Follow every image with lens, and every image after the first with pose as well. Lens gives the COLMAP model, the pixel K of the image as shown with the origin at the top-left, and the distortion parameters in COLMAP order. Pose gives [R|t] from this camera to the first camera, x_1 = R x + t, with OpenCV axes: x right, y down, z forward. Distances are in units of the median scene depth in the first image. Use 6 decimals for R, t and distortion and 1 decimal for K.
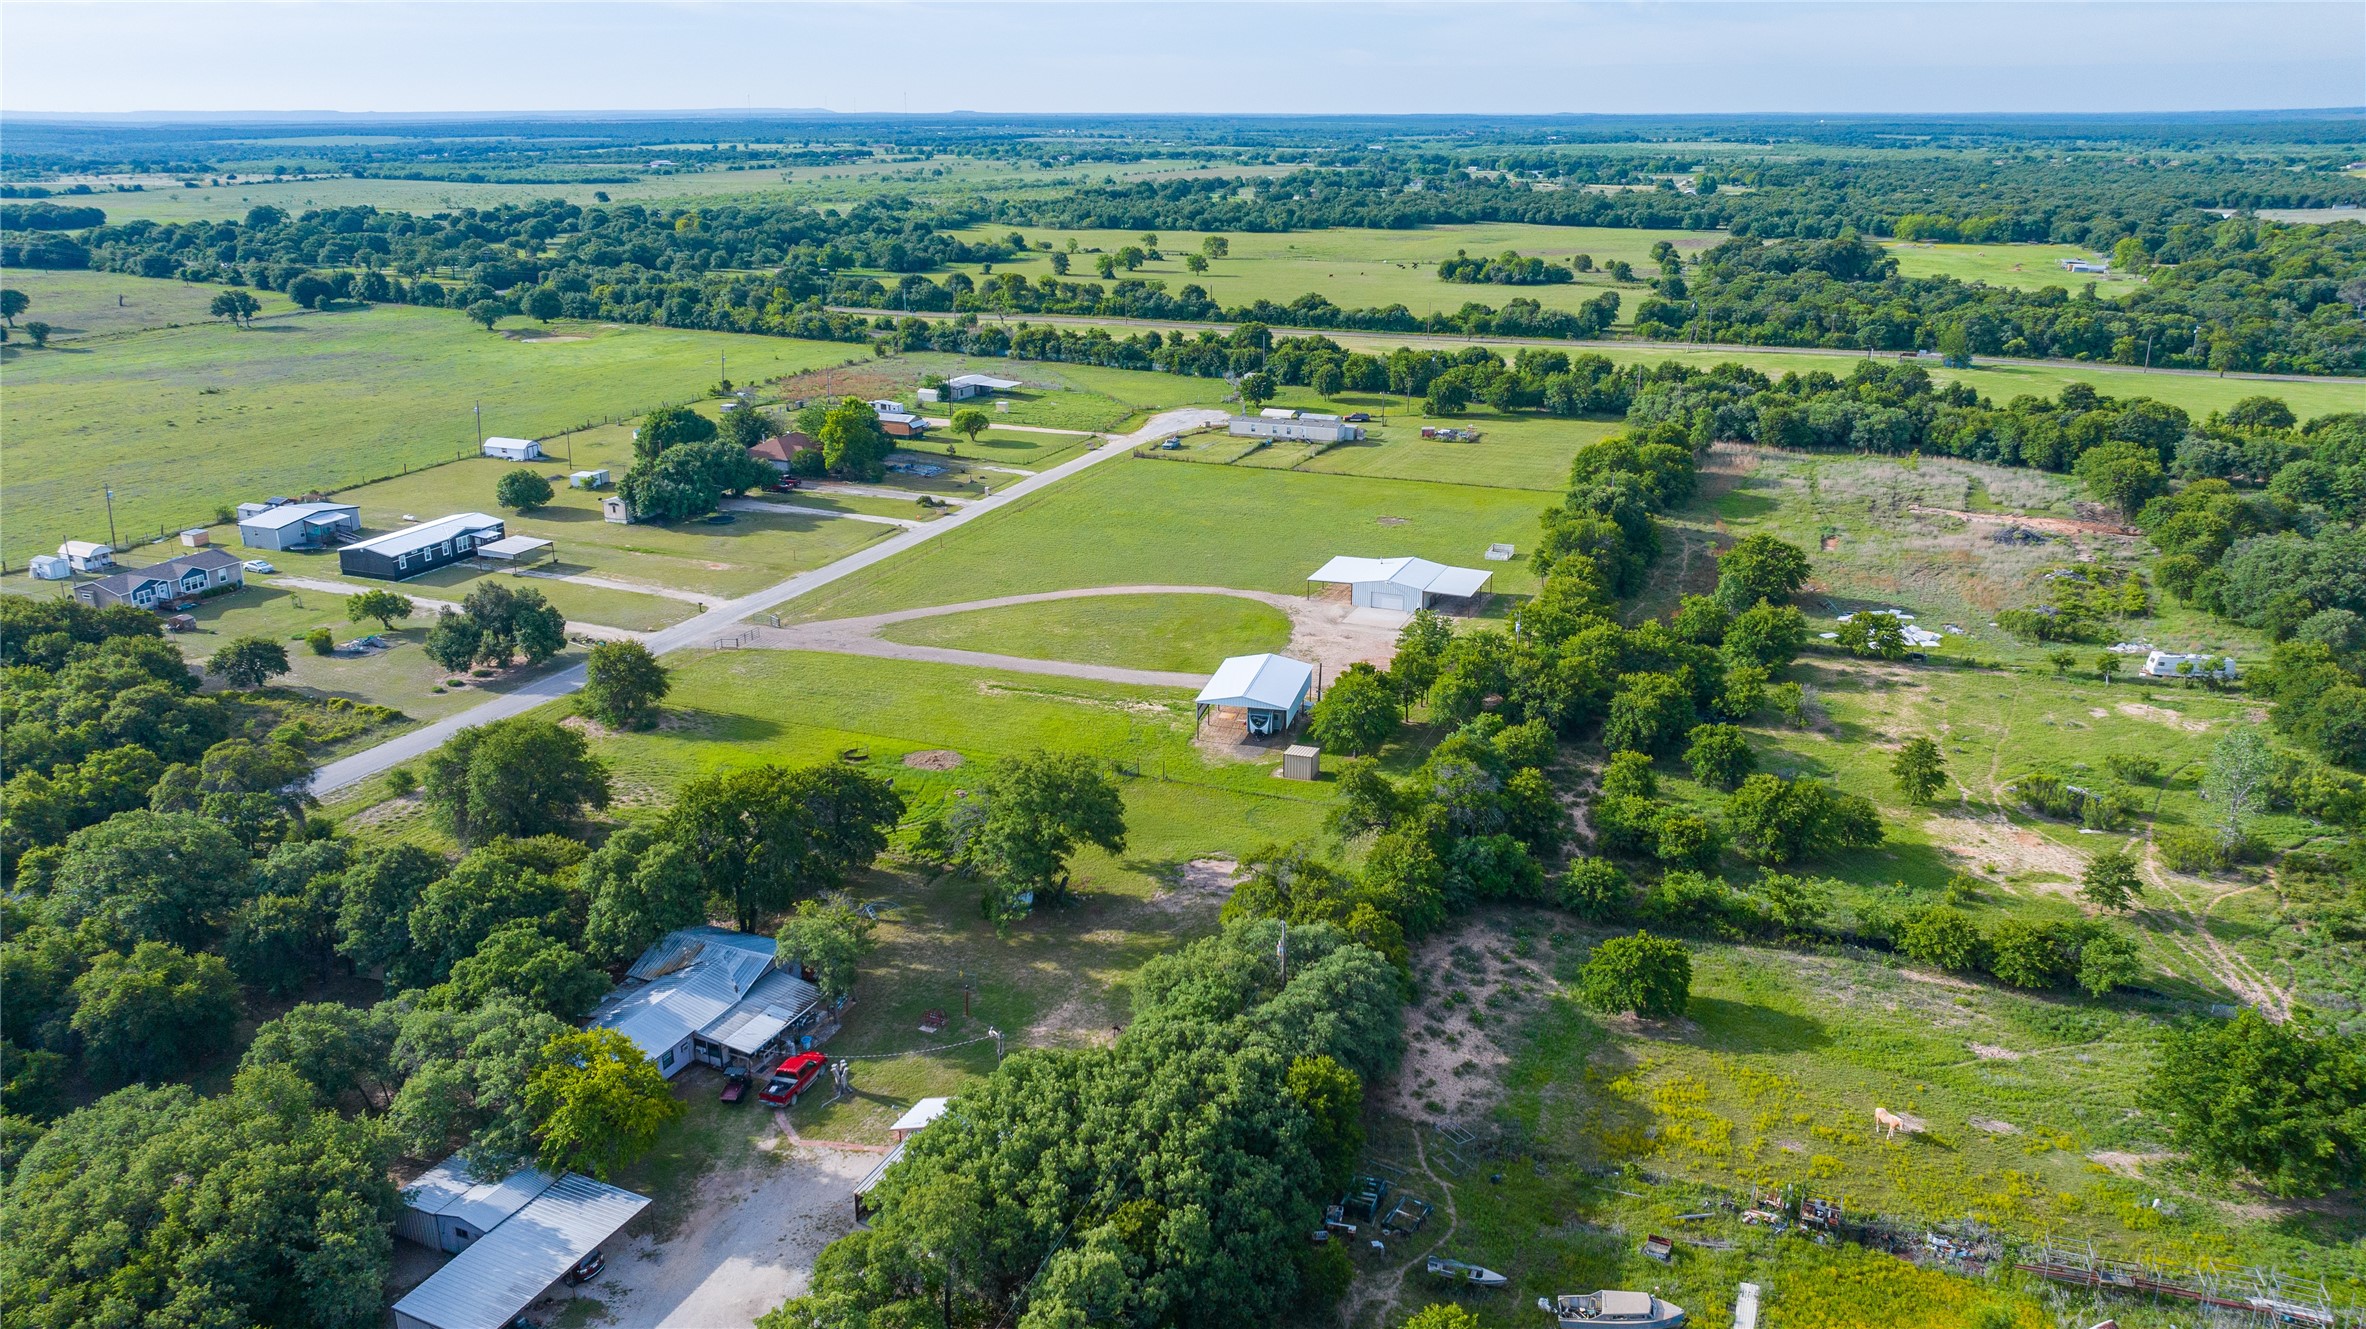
lens RADIAL K [[1671.7, 0, 1193.7], [0, 1671.7, 665.5], [0, 0, 1]] dist [-0.009839, 0.001967]
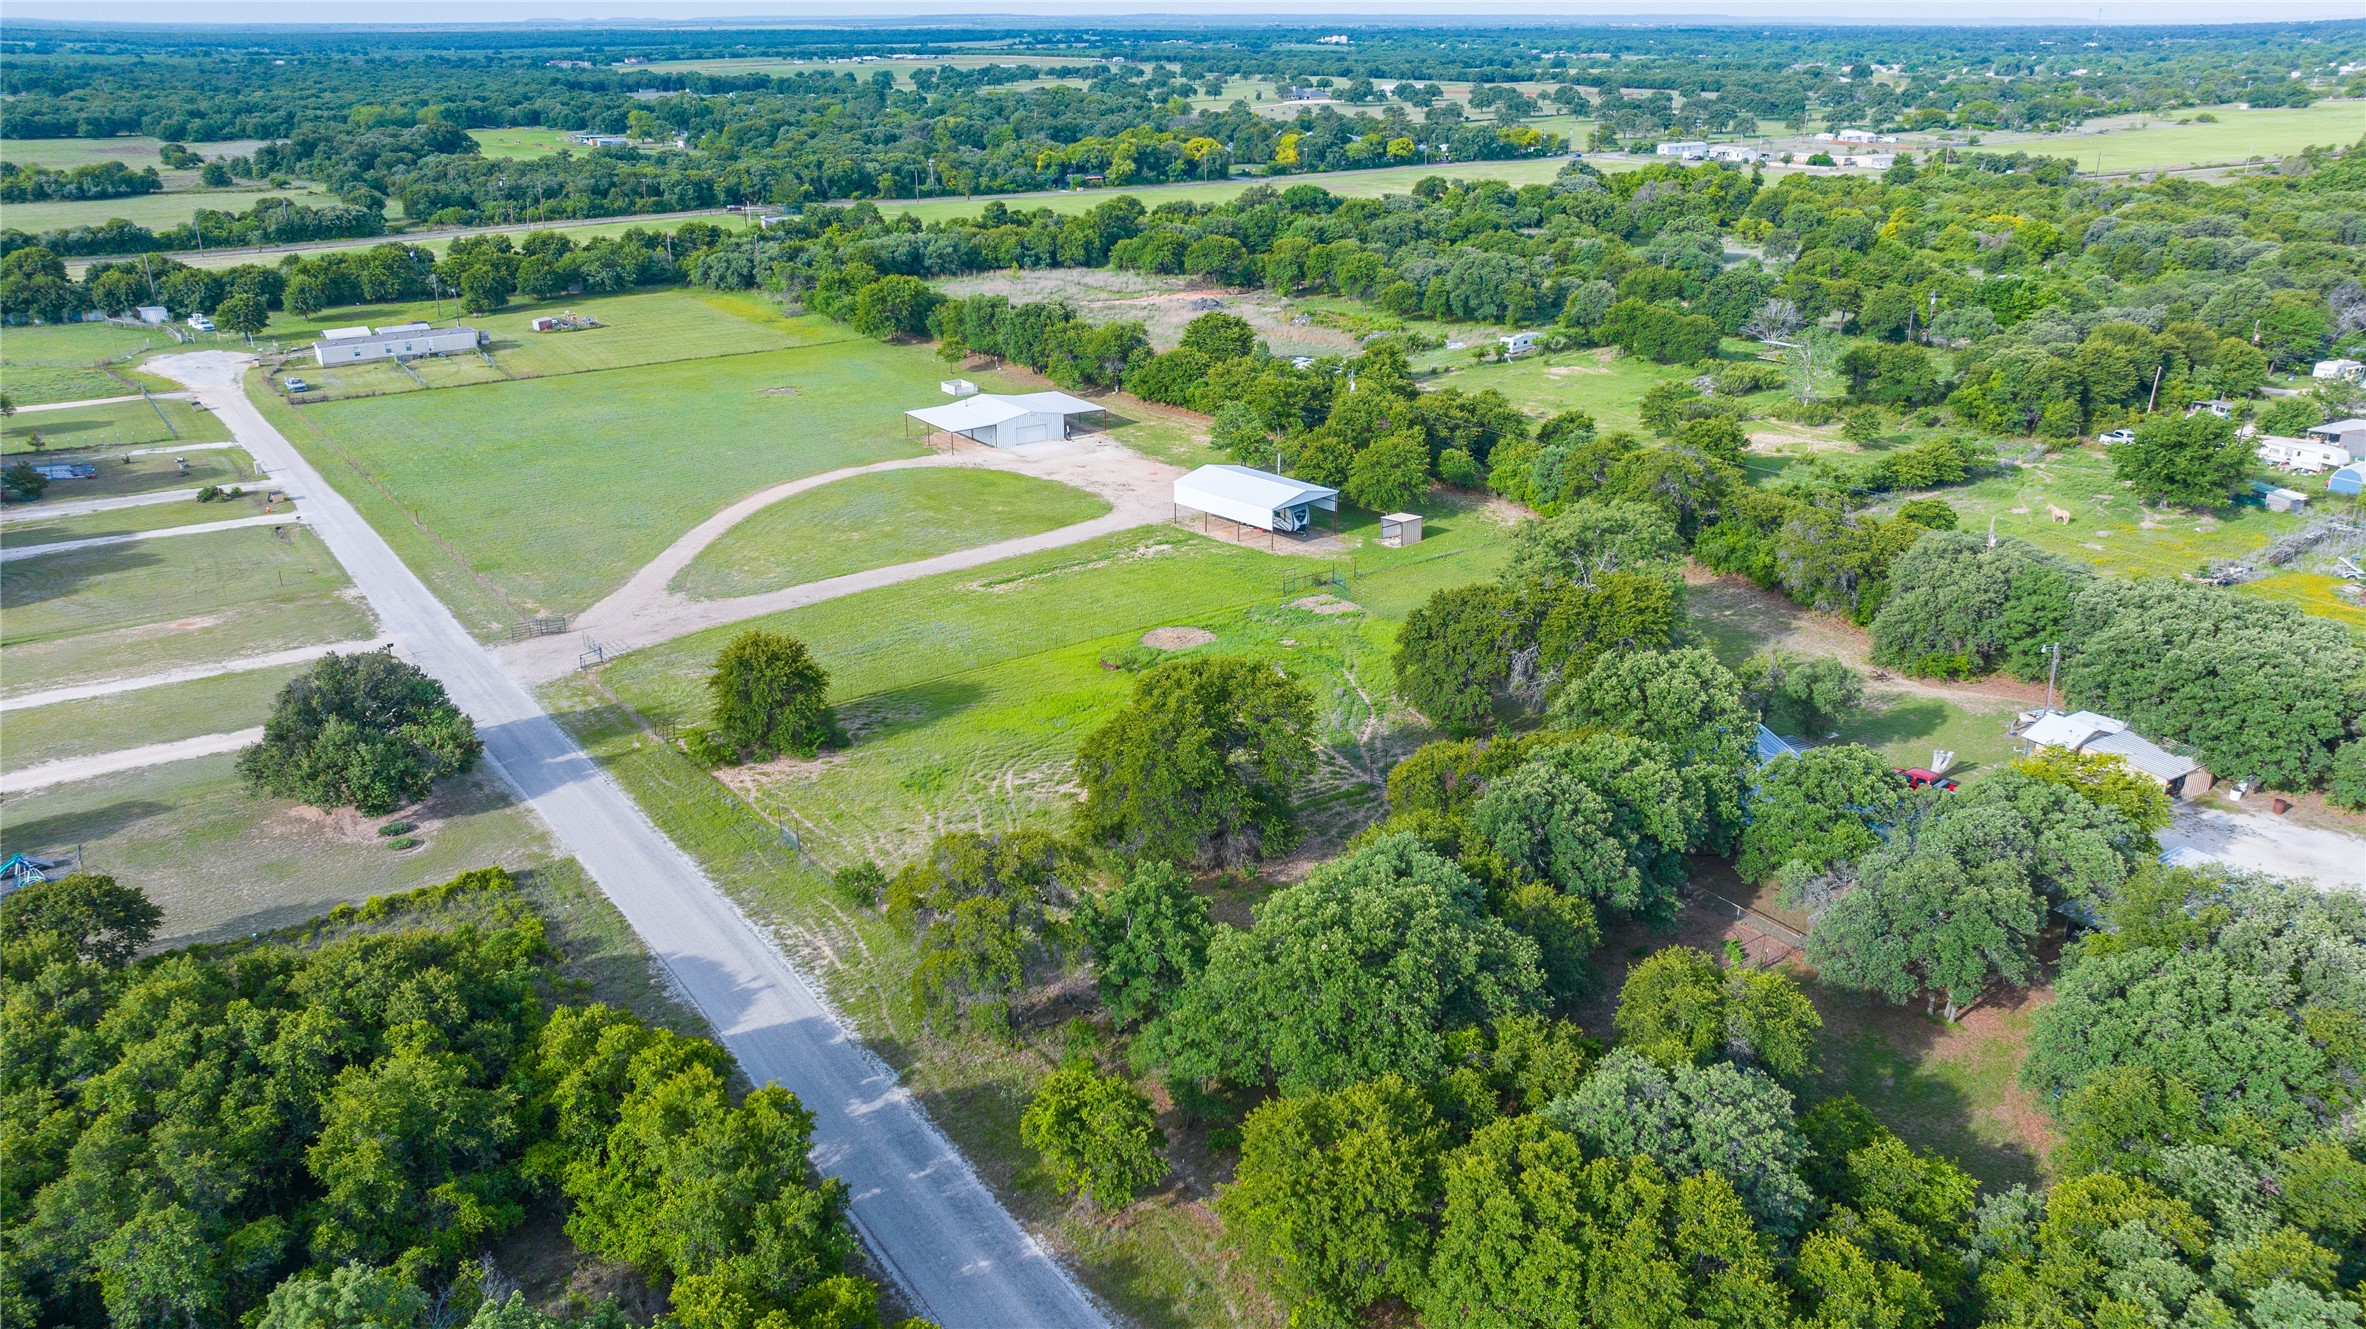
lens RADIAL K [[1689.2, 0, 1191.4], [0, 1689.2, 652.9], [0, 0, 1]] dist [-0.017398, -0.004730]
pose [[0.534023, -0.296647, 0.791720, -0.430771], [0.268615, 0.947437, 0.173808, -0.042911], [-0.801664, 0.119850, 0.585636, 0.259742]]
